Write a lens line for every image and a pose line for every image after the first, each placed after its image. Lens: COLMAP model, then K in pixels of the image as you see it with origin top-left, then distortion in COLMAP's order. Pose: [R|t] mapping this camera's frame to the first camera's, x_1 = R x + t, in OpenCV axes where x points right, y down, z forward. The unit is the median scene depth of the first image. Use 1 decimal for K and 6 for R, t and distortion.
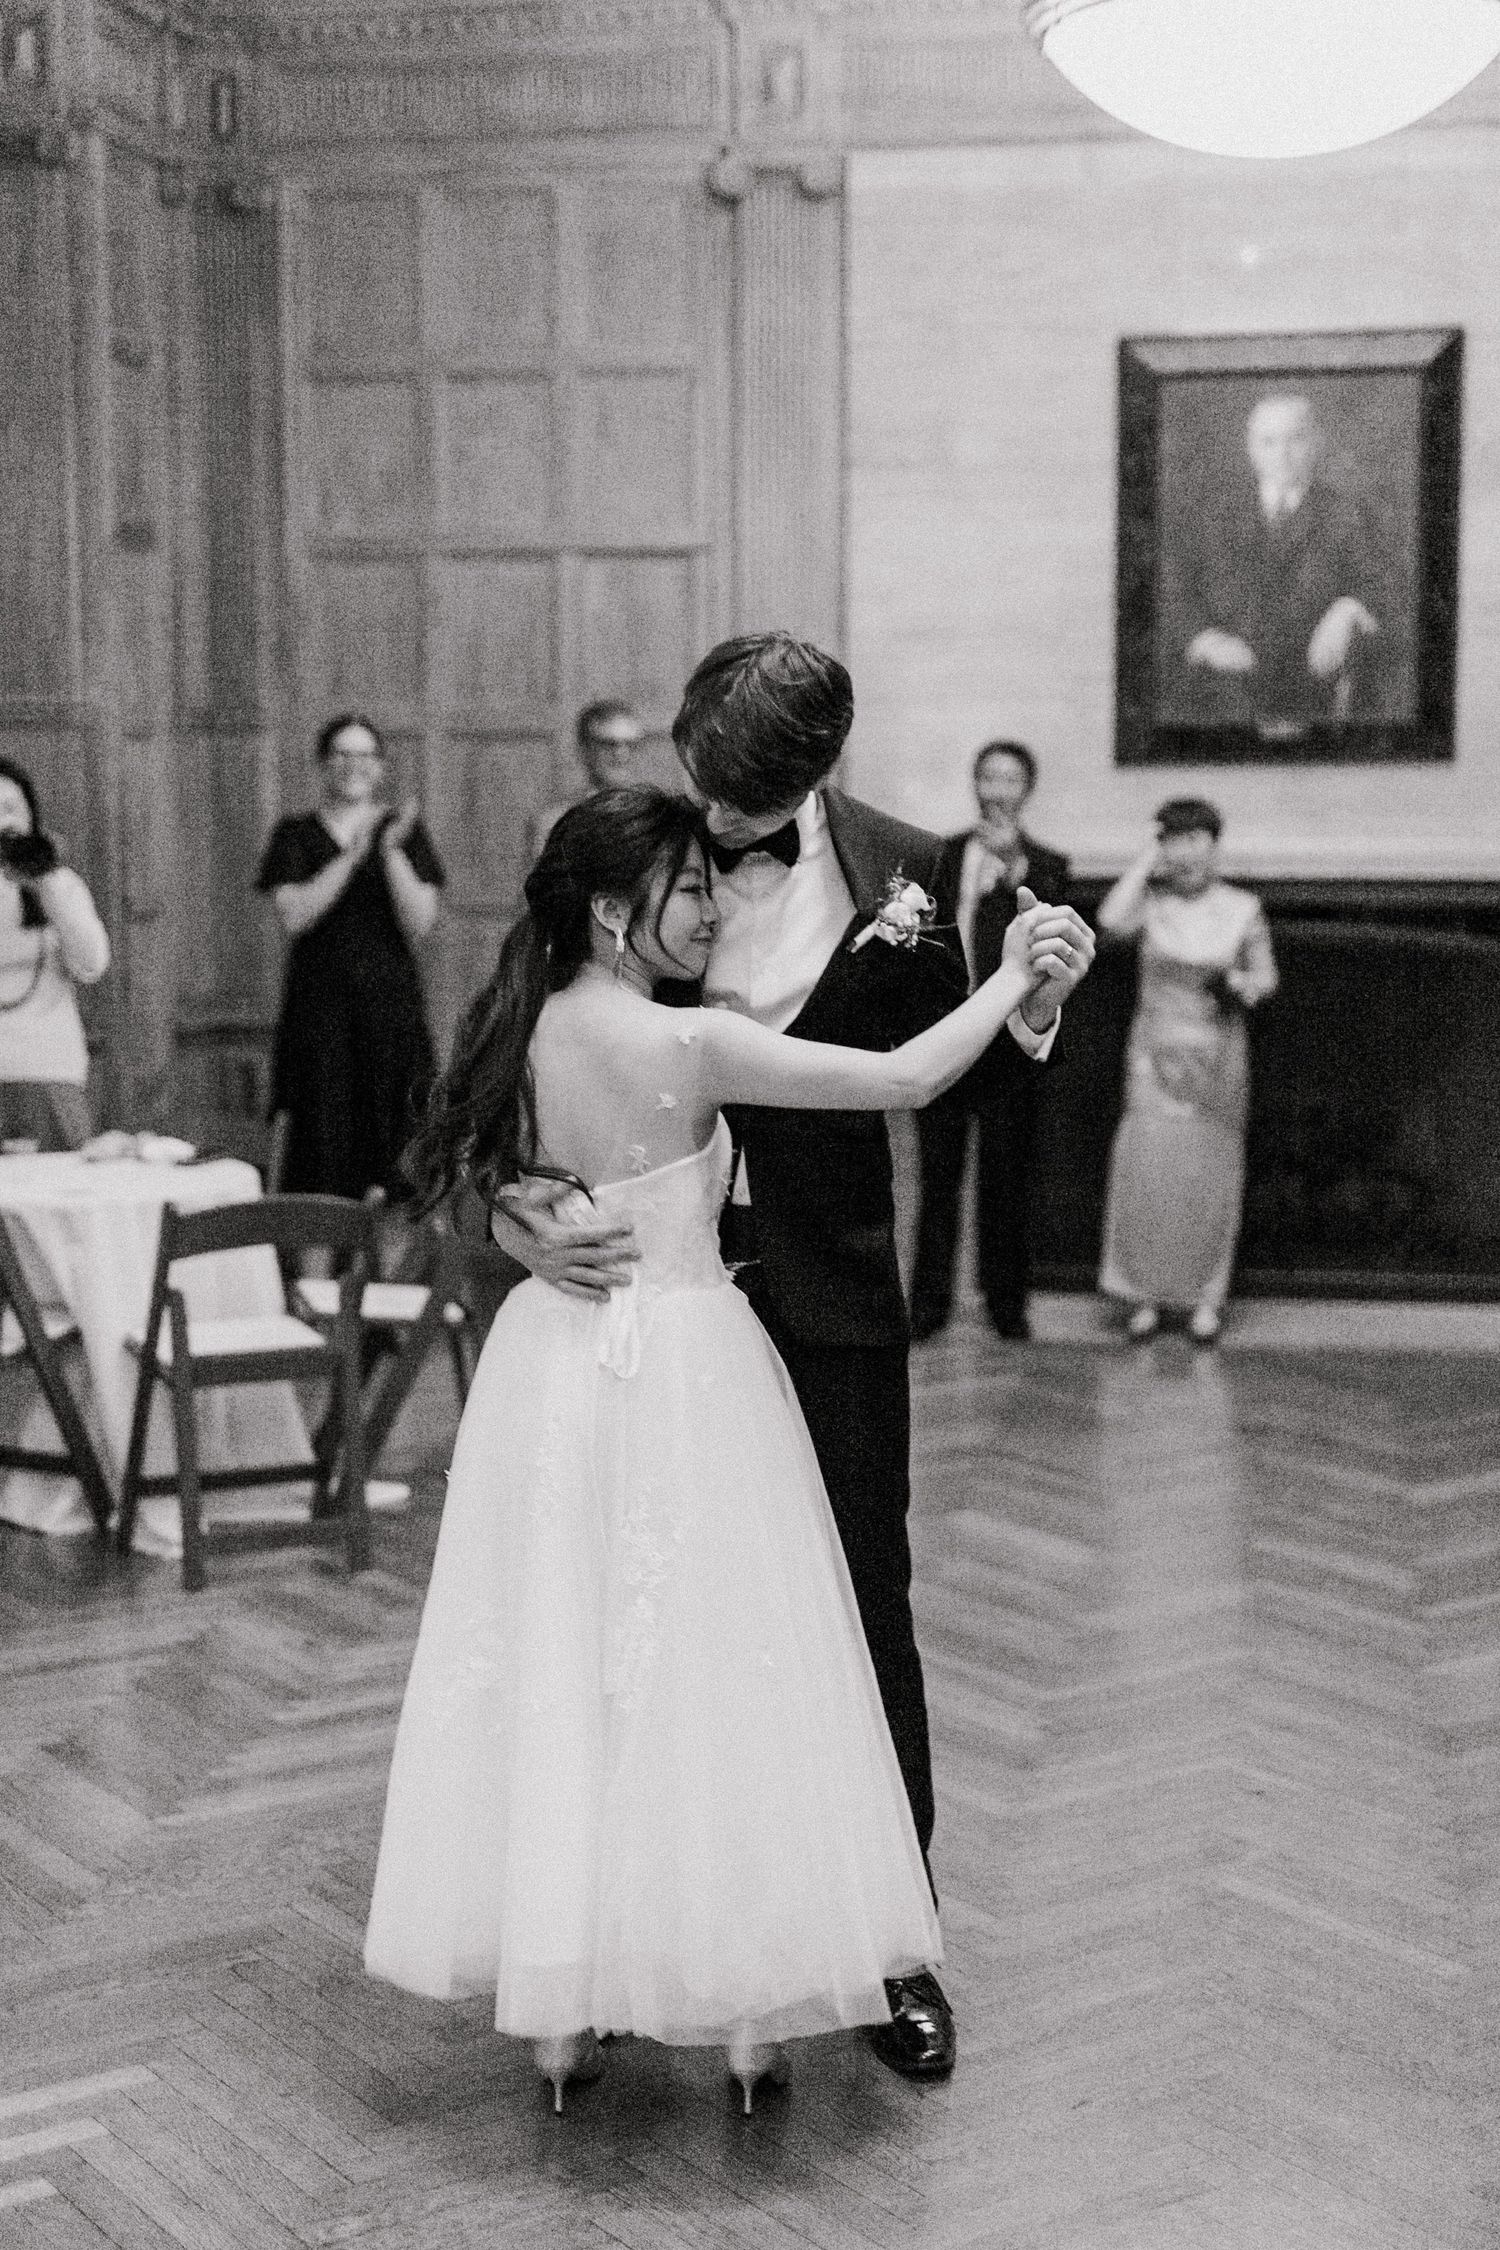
lens RADIAL K [[3094.9, 0, 691.1], [0, 3094.9, 1119.5], [0, 0, 1]] dist [-0.015778, -0.028959]
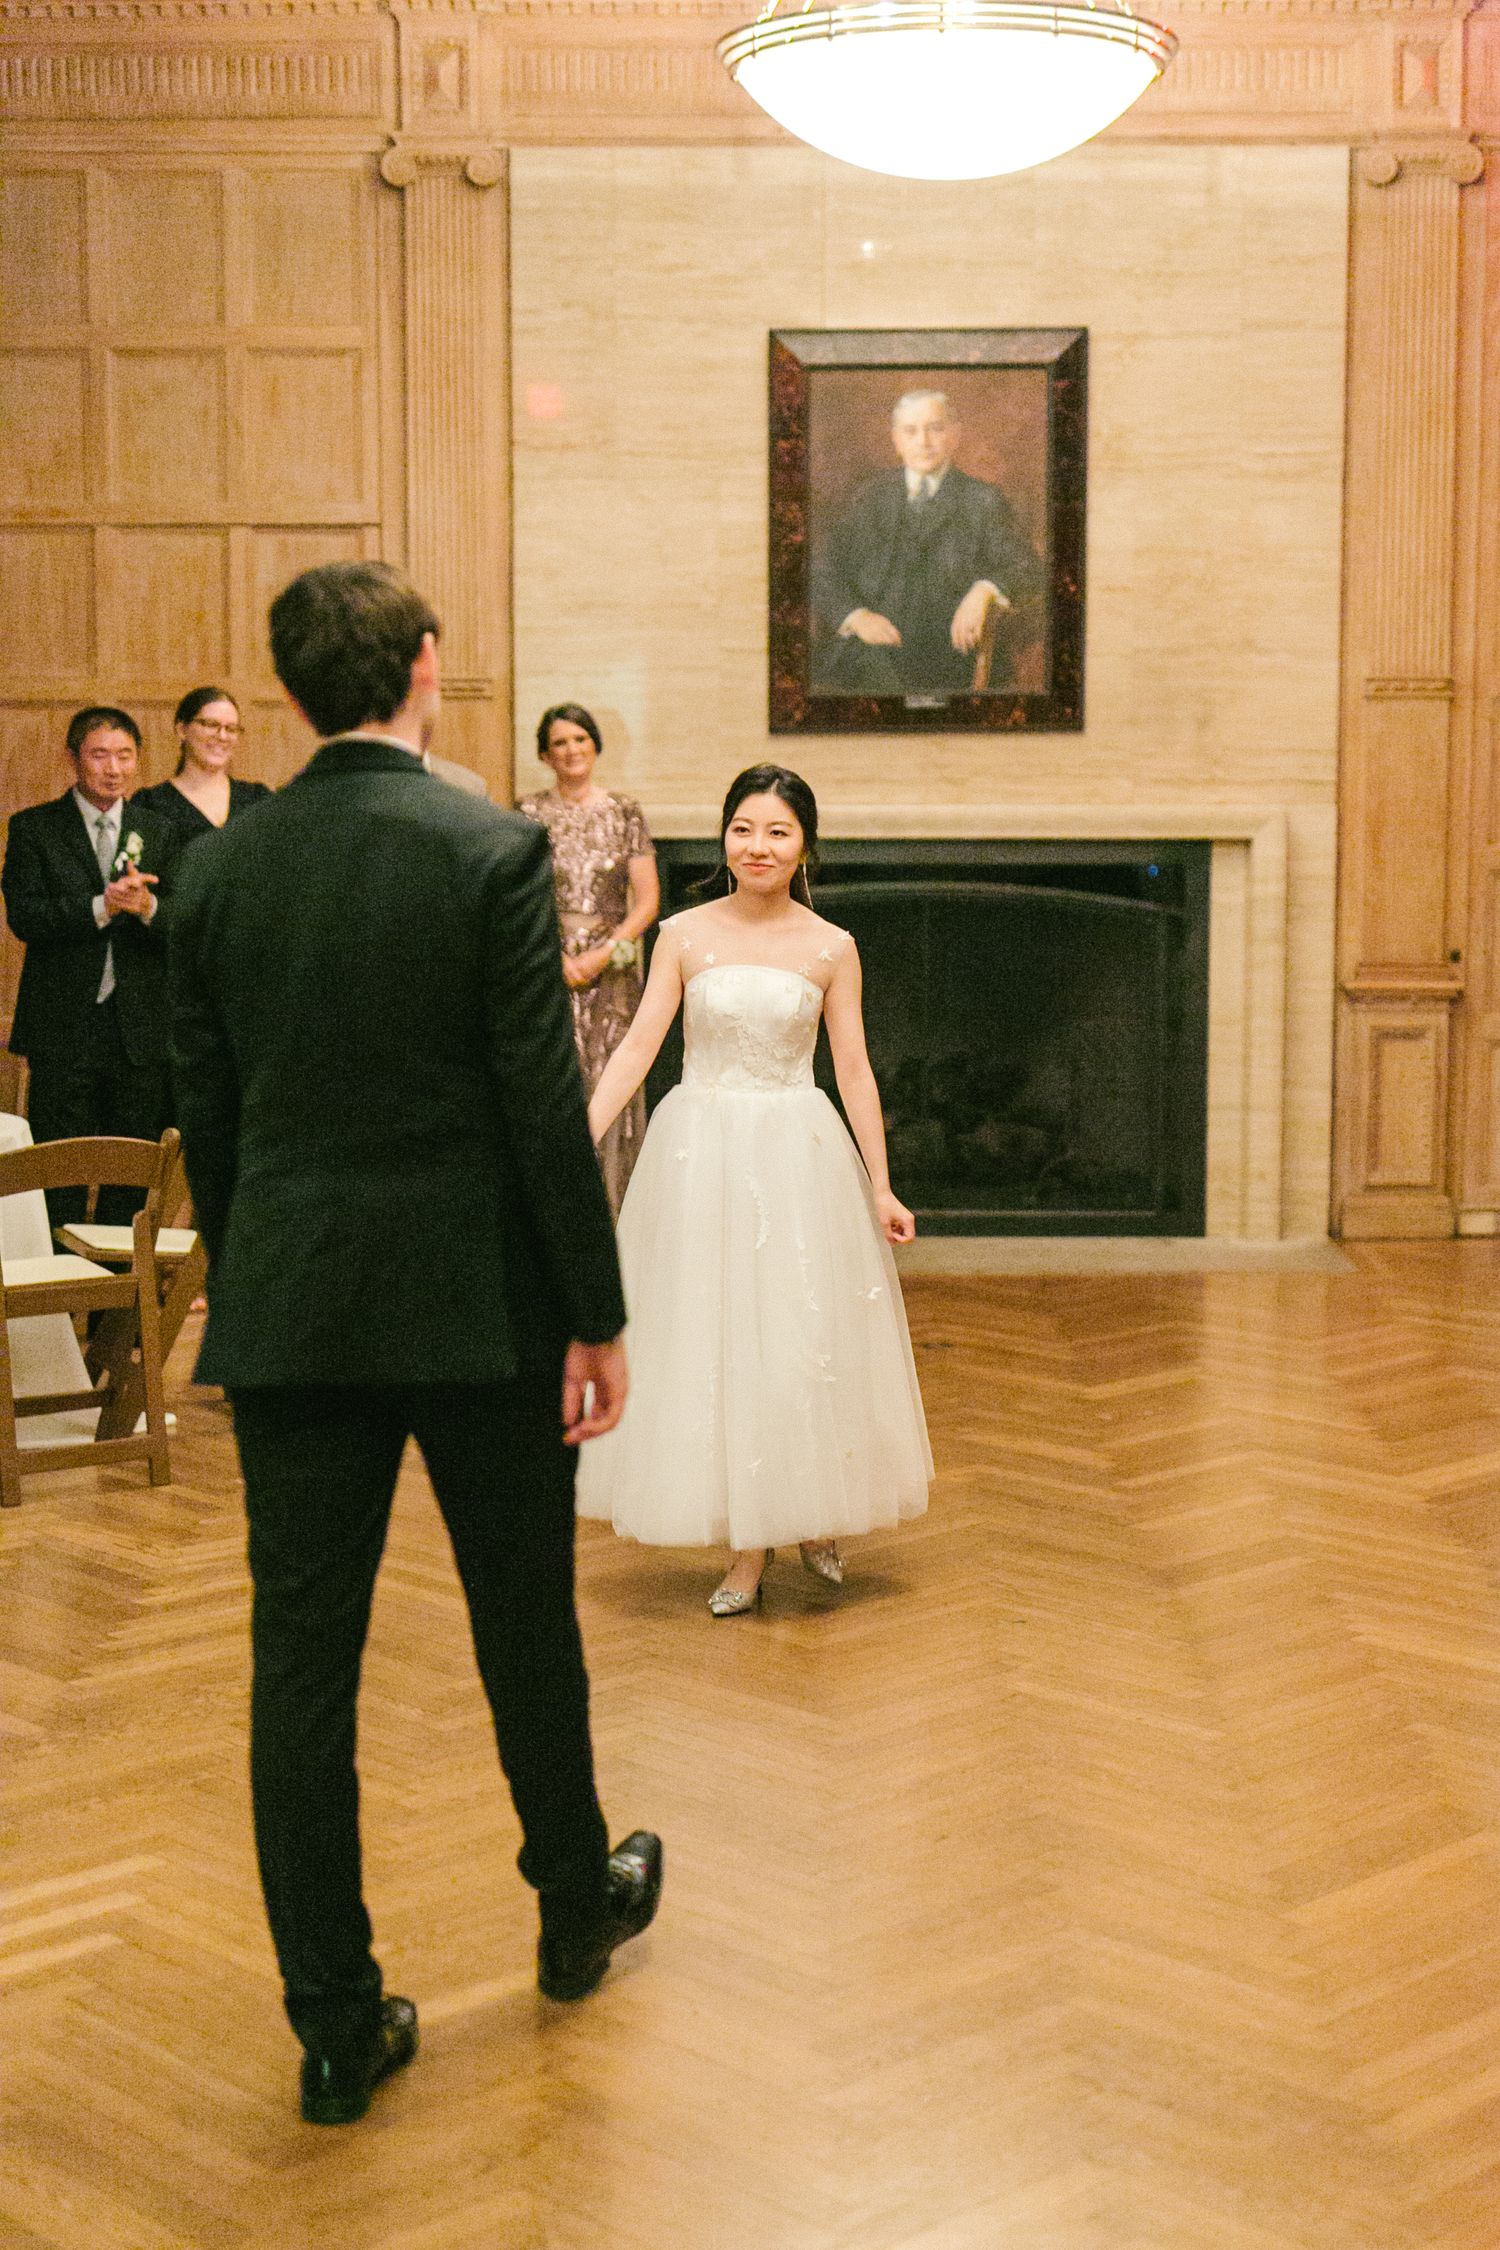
lens RADIAL K [[3226.7, 0, 750.0], [0, 3226.7, 1125.0], [0, 0, 1]] dist [-0.016246, -0.121454]
pose [[0.985893, -0.017562, 0.166455, -0.057069], [0.016049, 0.999817, 0.010431, 0.007719], [-0.166608, -0.007612, 0.985994, -0.090050]]
